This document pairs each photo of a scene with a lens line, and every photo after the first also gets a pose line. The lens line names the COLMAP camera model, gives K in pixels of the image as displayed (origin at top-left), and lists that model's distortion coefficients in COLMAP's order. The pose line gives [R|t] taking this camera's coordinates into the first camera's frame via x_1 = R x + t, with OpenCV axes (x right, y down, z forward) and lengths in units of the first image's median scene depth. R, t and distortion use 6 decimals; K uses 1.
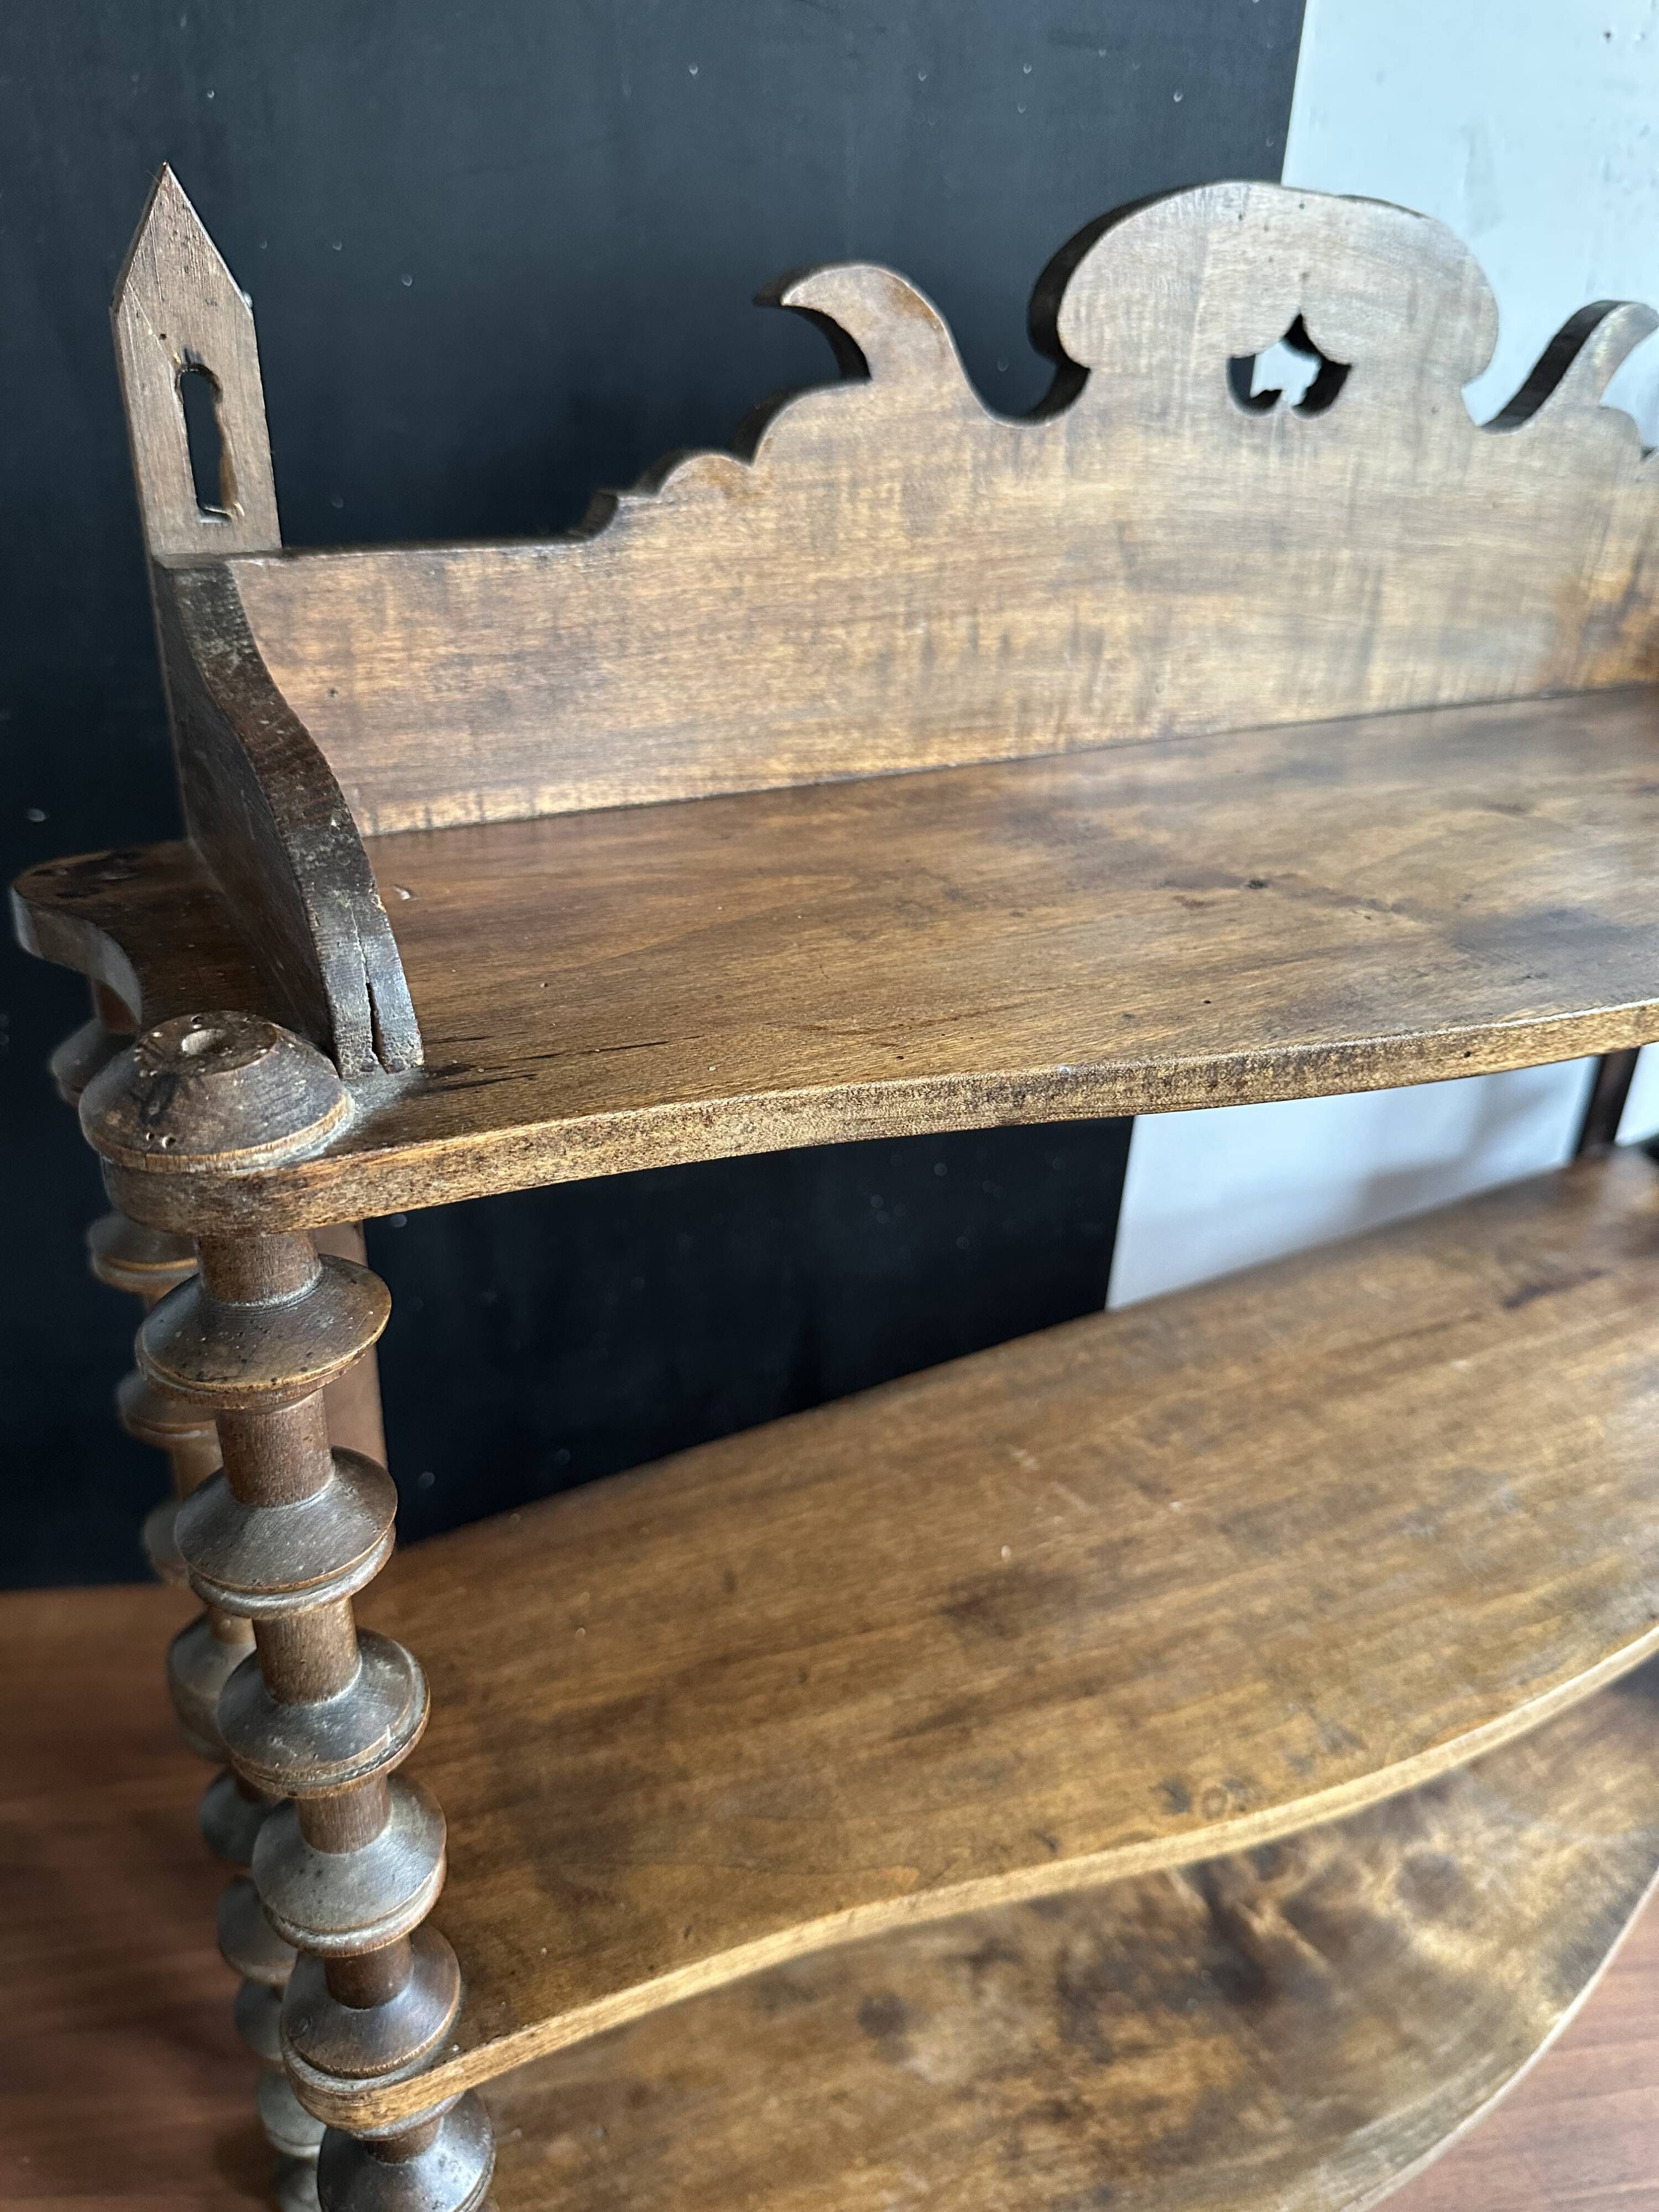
lens RADIAL K [[1605.6, 0, 818.2], [0, 1605.6, 1128.5], [0, 0, 1]] dist [0.065902, -0.128804]
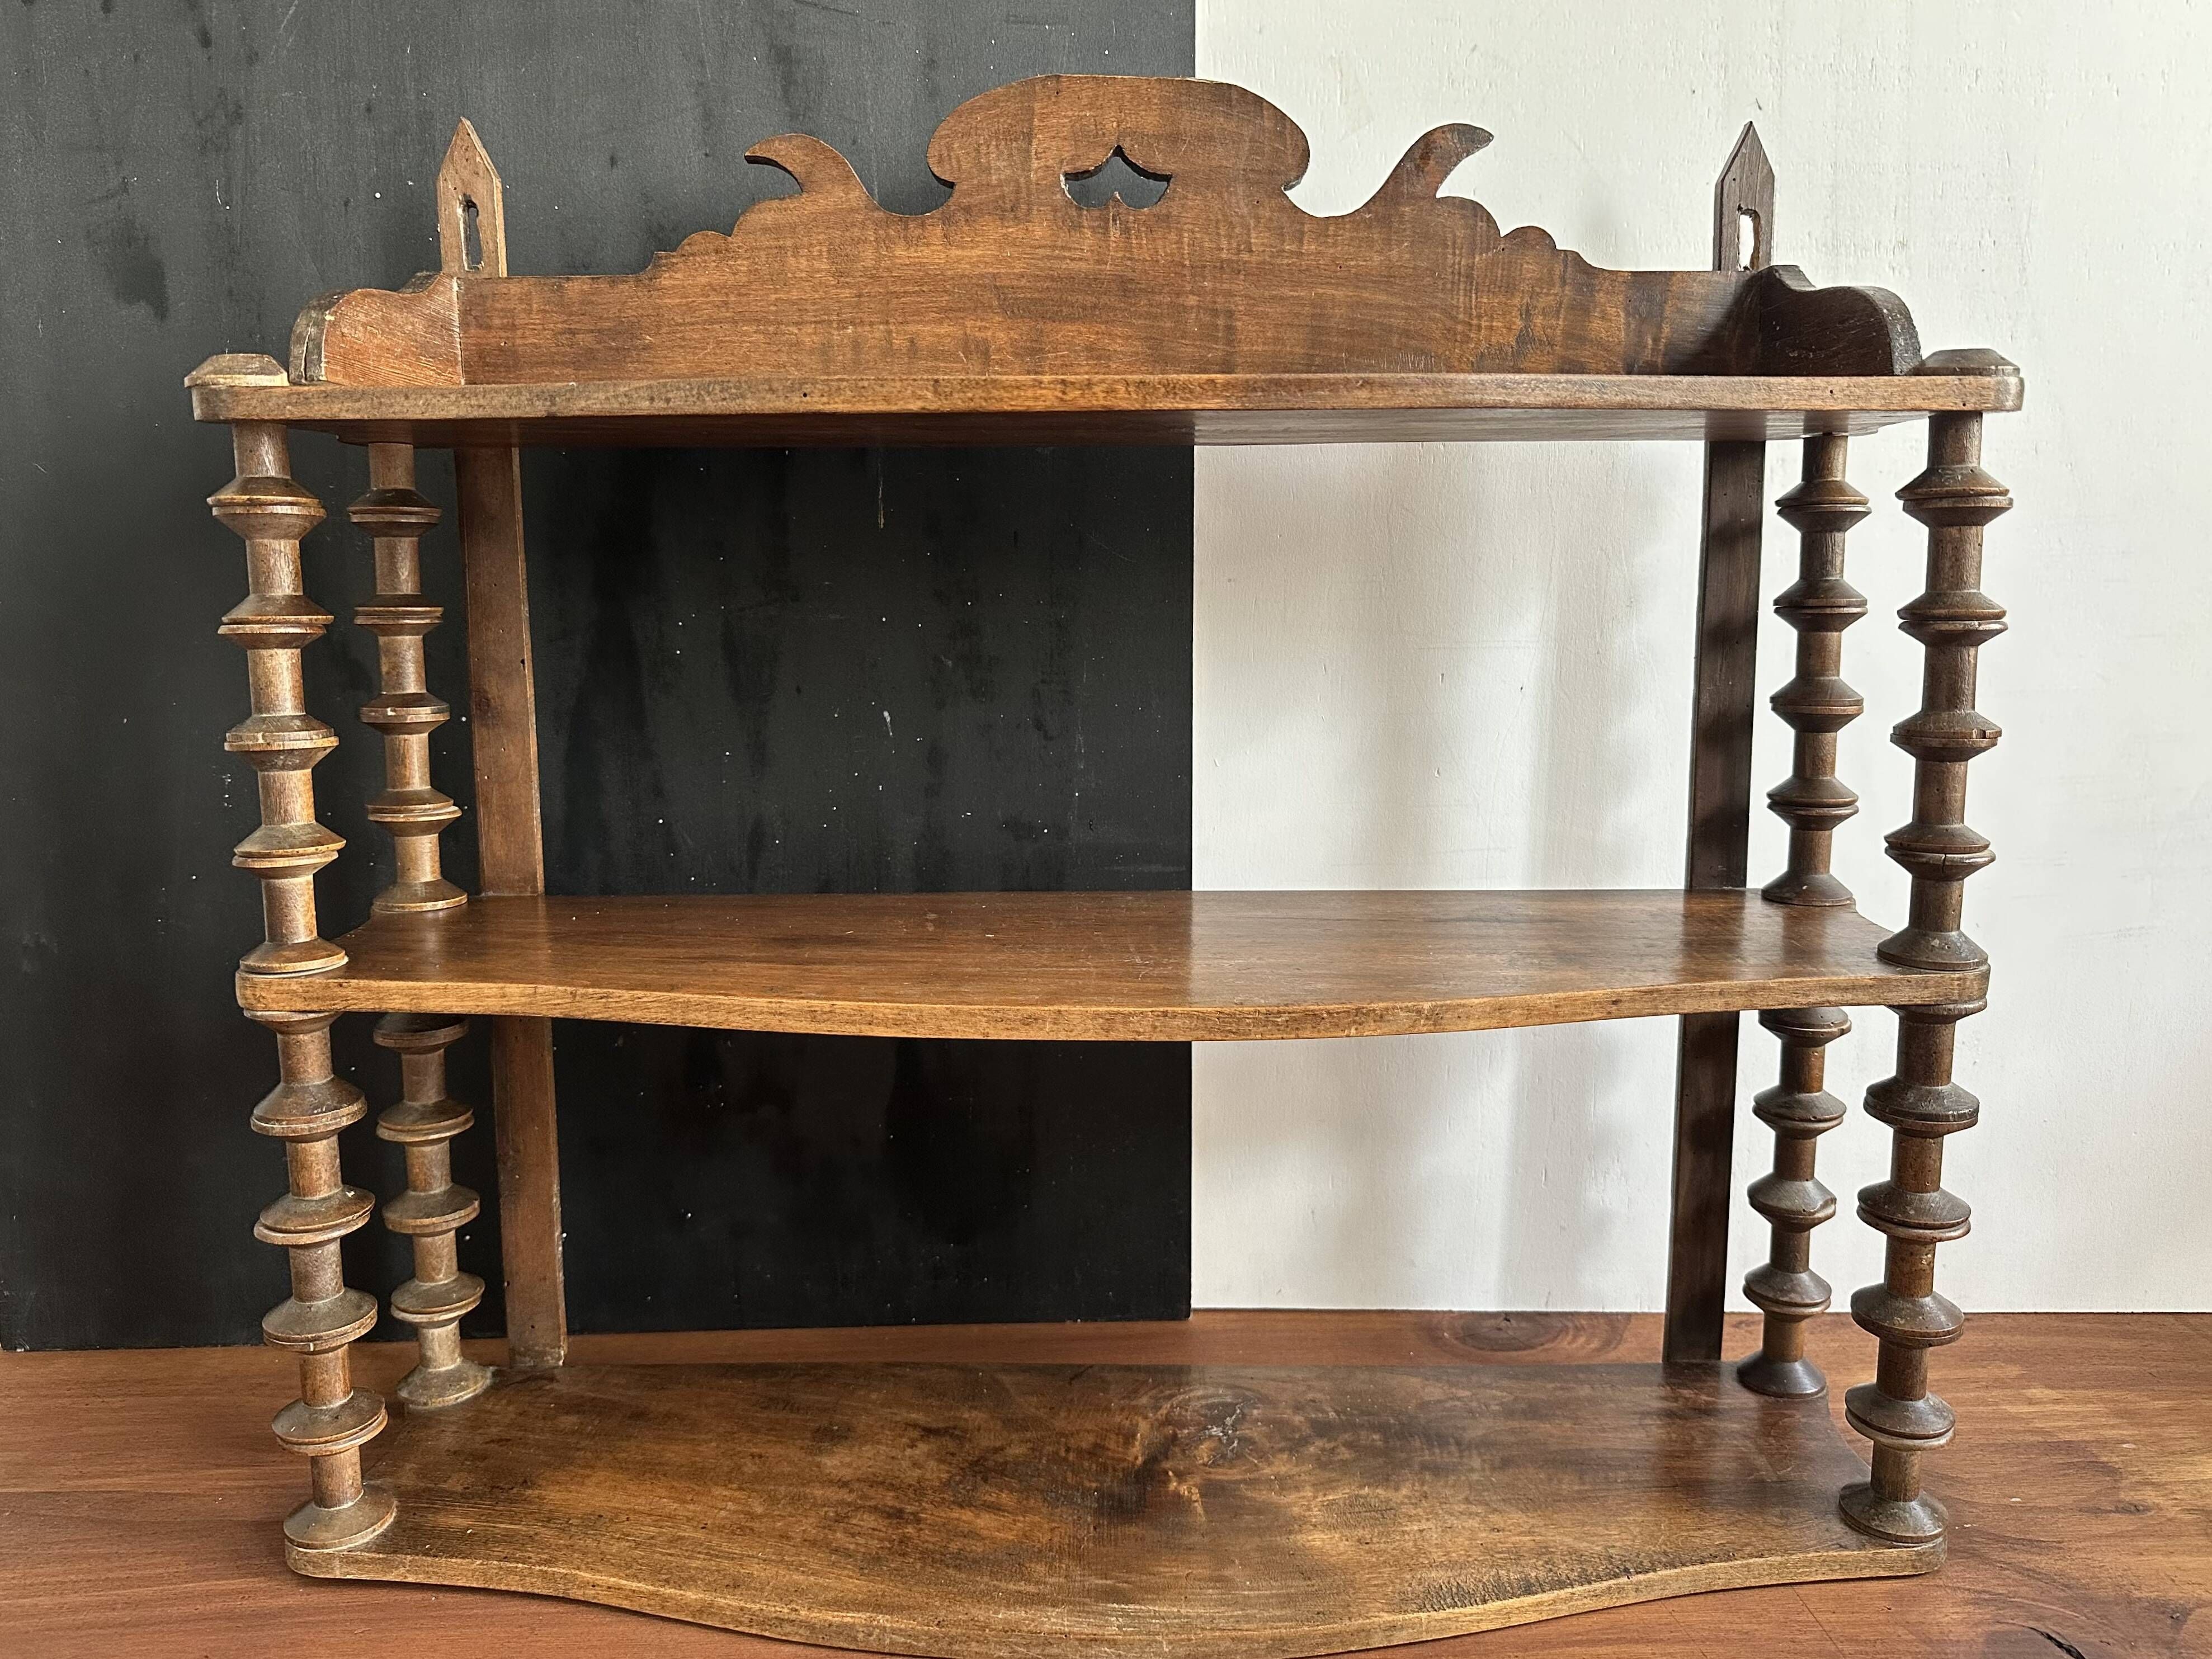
lens RADIAL K [[1600.6, 0, 1116.7], [0, 1600.6, 823.6], [0, 0, 1]] dist [0.095277, -0.212486]
pose [[0.860718, 0.024777, -0.508479, 1.196443], [-0.200018, 0.934951, -0.293019, 0.625039], [0.468143, 0.353912, 0.809684, -0.063543]]
